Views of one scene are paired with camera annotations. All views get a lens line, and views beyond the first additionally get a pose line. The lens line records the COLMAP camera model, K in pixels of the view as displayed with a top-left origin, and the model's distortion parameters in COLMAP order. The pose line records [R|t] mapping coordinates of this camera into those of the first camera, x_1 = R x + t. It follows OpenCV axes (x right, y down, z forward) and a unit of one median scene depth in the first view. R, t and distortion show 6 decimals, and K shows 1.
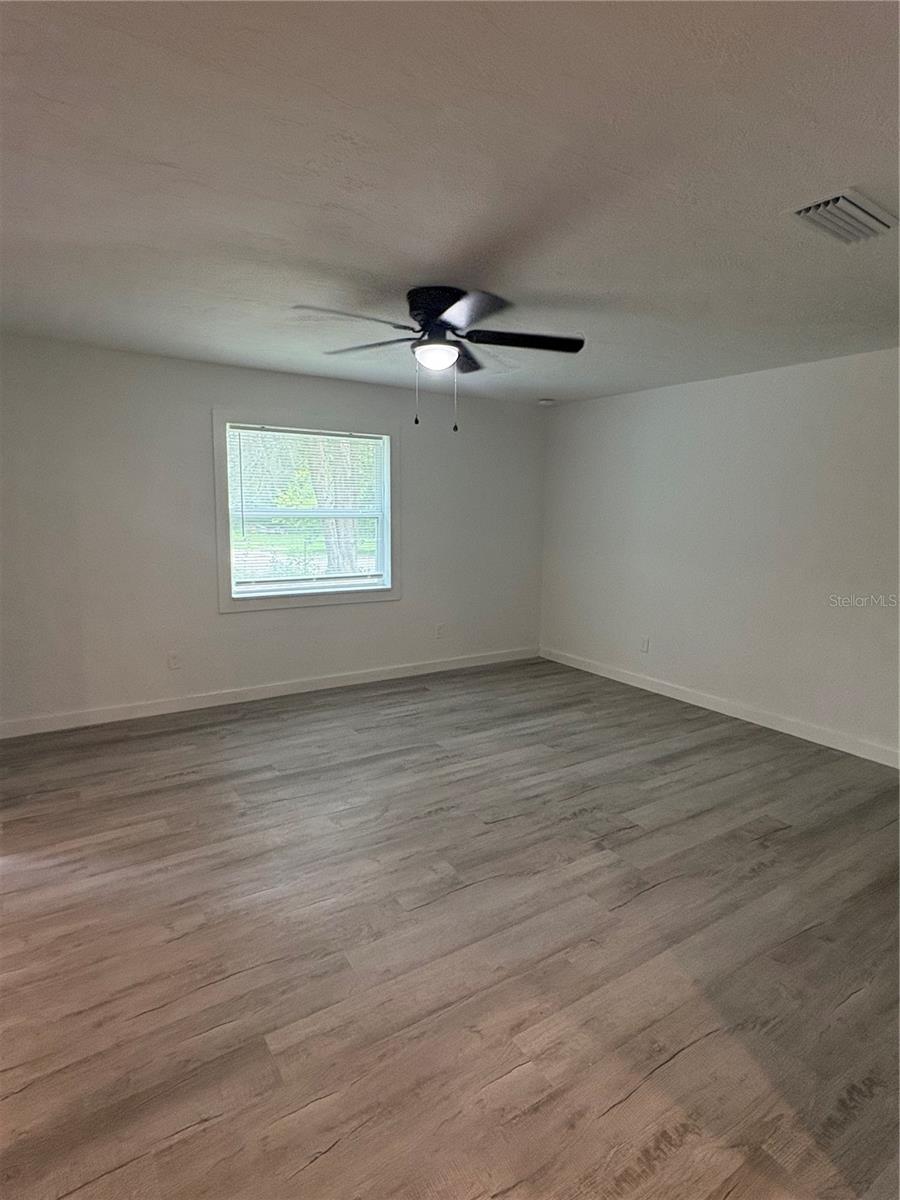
lens RADIAL K [[632.5, 0, 450.0], [0, 632.5, 600.0], [0, 0, 1]] dist [-0.000021, -0.000322]
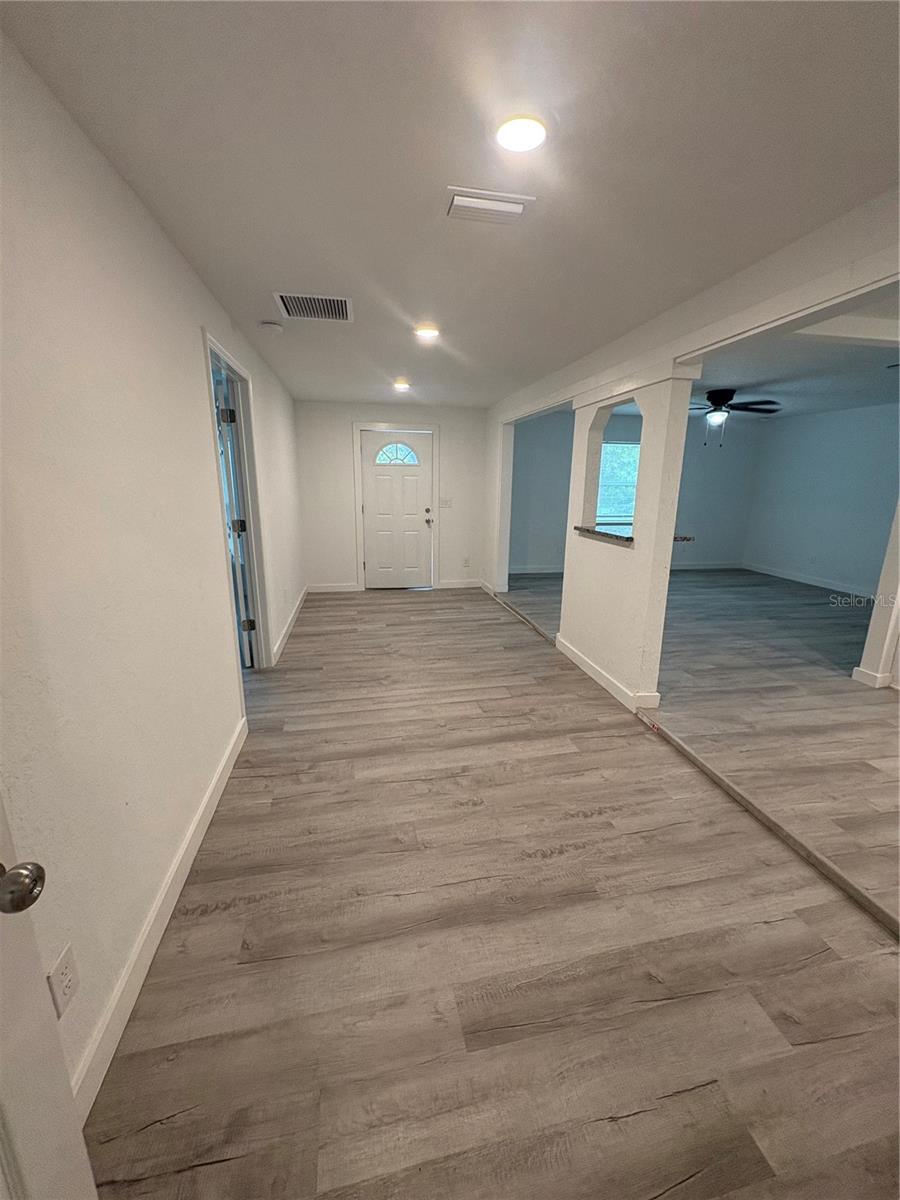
lens RADIAL K [[478.0, 0, 450.0], [0, 478.0, 600.0], [0, 0, 1]] dist [0.002364, 0.000214]
pose [[0.923461, 0.090796, -0.372794, -0.193075], [-0.056125, 0.993113, 0.102847, 0.163529], [0.379565, -0.074052, 0.922197, -1.008107]]
